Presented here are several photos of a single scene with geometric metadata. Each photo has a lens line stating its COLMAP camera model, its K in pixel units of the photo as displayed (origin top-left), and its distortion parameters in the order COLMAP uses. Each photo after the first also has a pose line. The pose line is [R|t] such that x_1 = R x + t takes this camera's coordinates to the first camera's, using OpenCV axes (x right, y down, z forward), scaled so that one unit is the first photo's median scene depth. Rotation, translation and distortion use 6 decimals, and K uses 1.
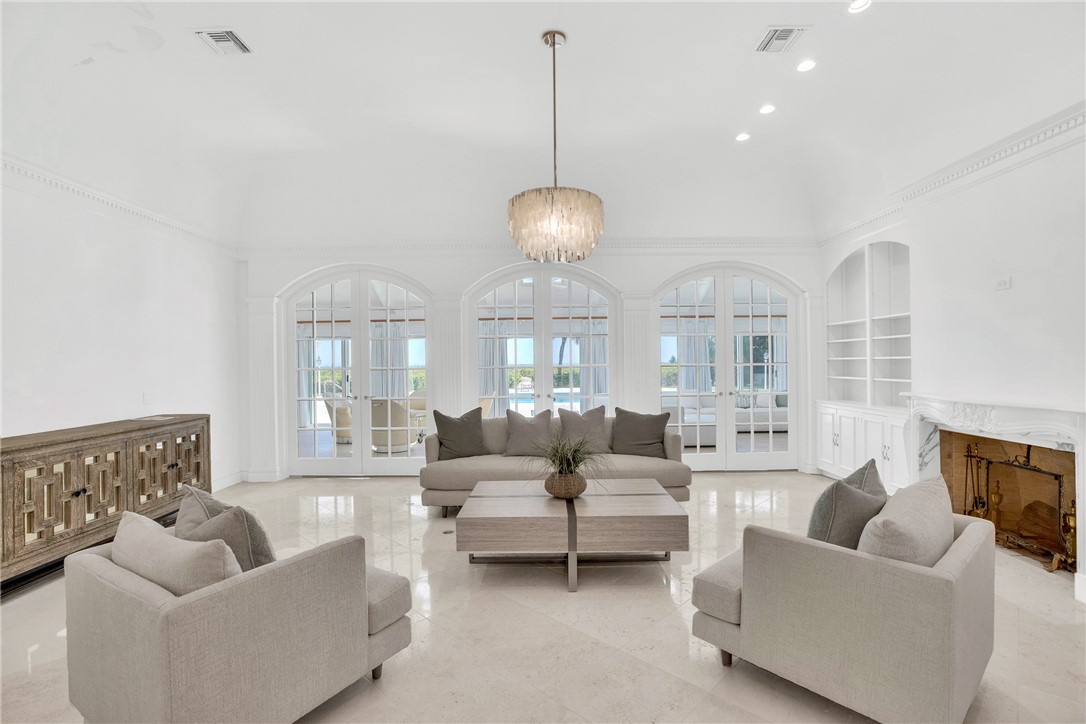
lens RADIAL K [[501.2, 0, 543.0], [0, 501.2, 362.0], [0, 0, 1]] dist [-0.043654, 0.012702]
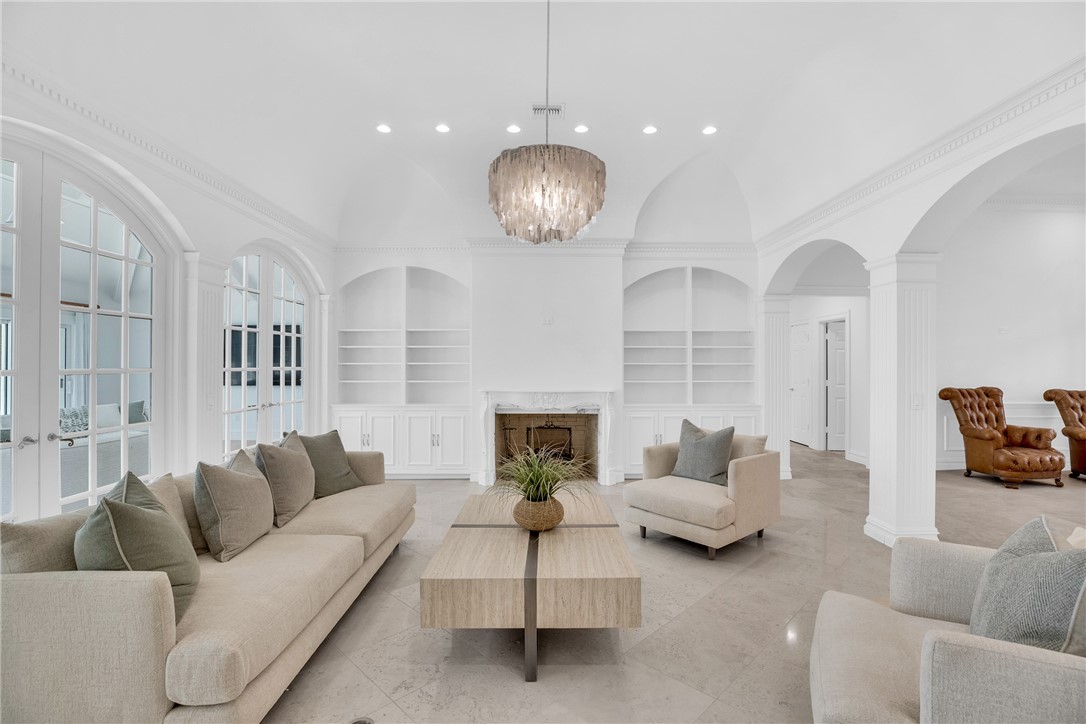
lens RADIAL K [[501.2, 0, 543.0], [0, 501.2, 362.0], [0, 0, 1]] dist [-0.043654, 0.012702]
pose [[0.008205, 0.016453, 0.999831, -0.544266], [-0.001156, 0.999864, -0.016444, 0.007825], [-0.999966, -0.001021, 0.008223, 0.692005]]
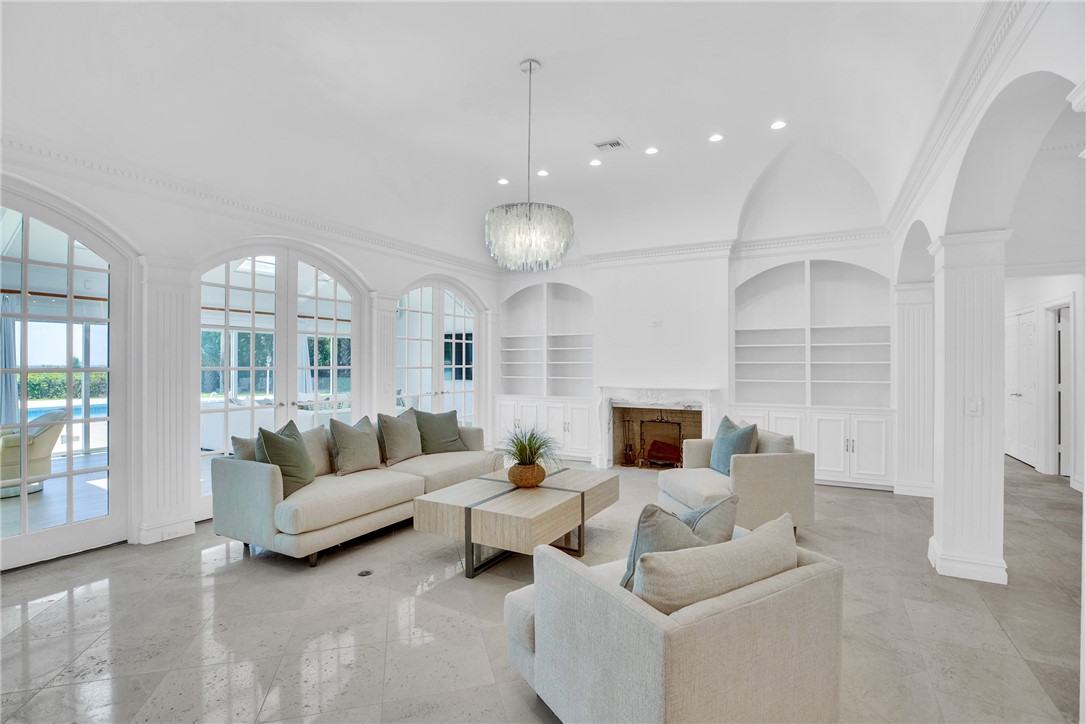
lens RADIAL K [[501.2, 0, 543.0], [0, 501.2, 362.0], [0, 0, 1]] dist [-0.043654, 0.012702]
pose [[0.501653, 0.013938, 0.864957, -0.621800], [-0.006547, 0.999903, -0.012315, 0.008261], [-0.865044, 0.000515, 0.501695, 0.293103]]
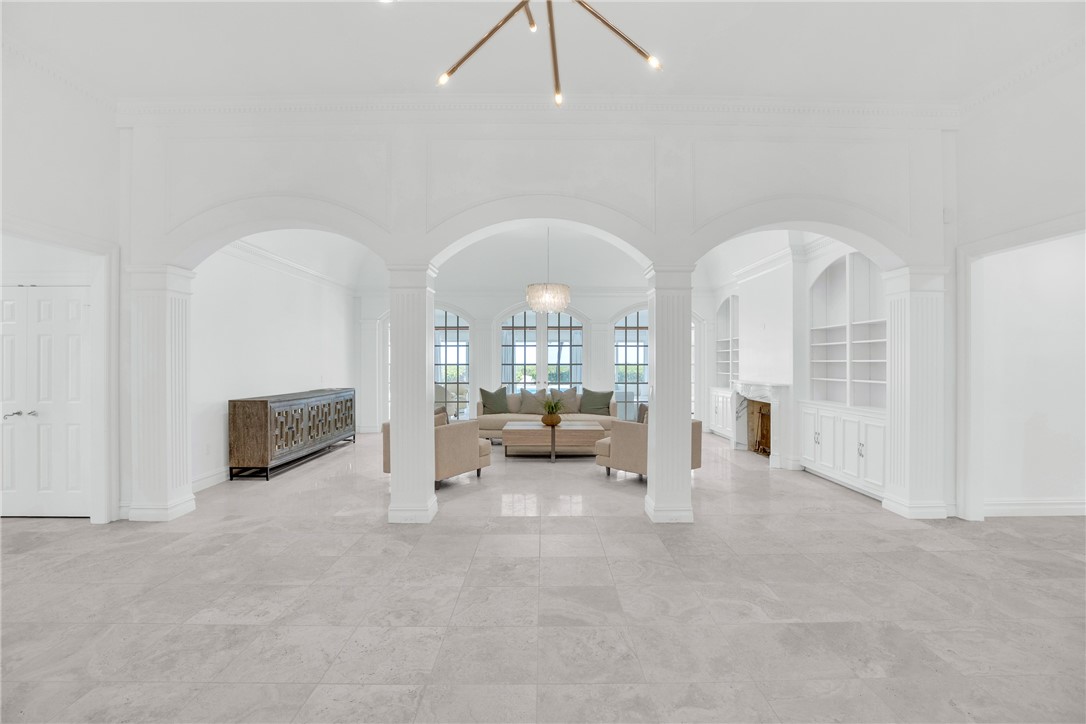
lens RADIAL K [[501.2, 0, 543.0], [0, 501.2, 362.0], [0, 0, 1]] dist [-0.043654, 0.012702]
pose [[0.999925, 0.011932, 0.002874, 0.000677], [-0.011941, 0.999924, 0.002923, -0.003742], [-0.002839, -0.002958, 0.999992, -0.781968]]
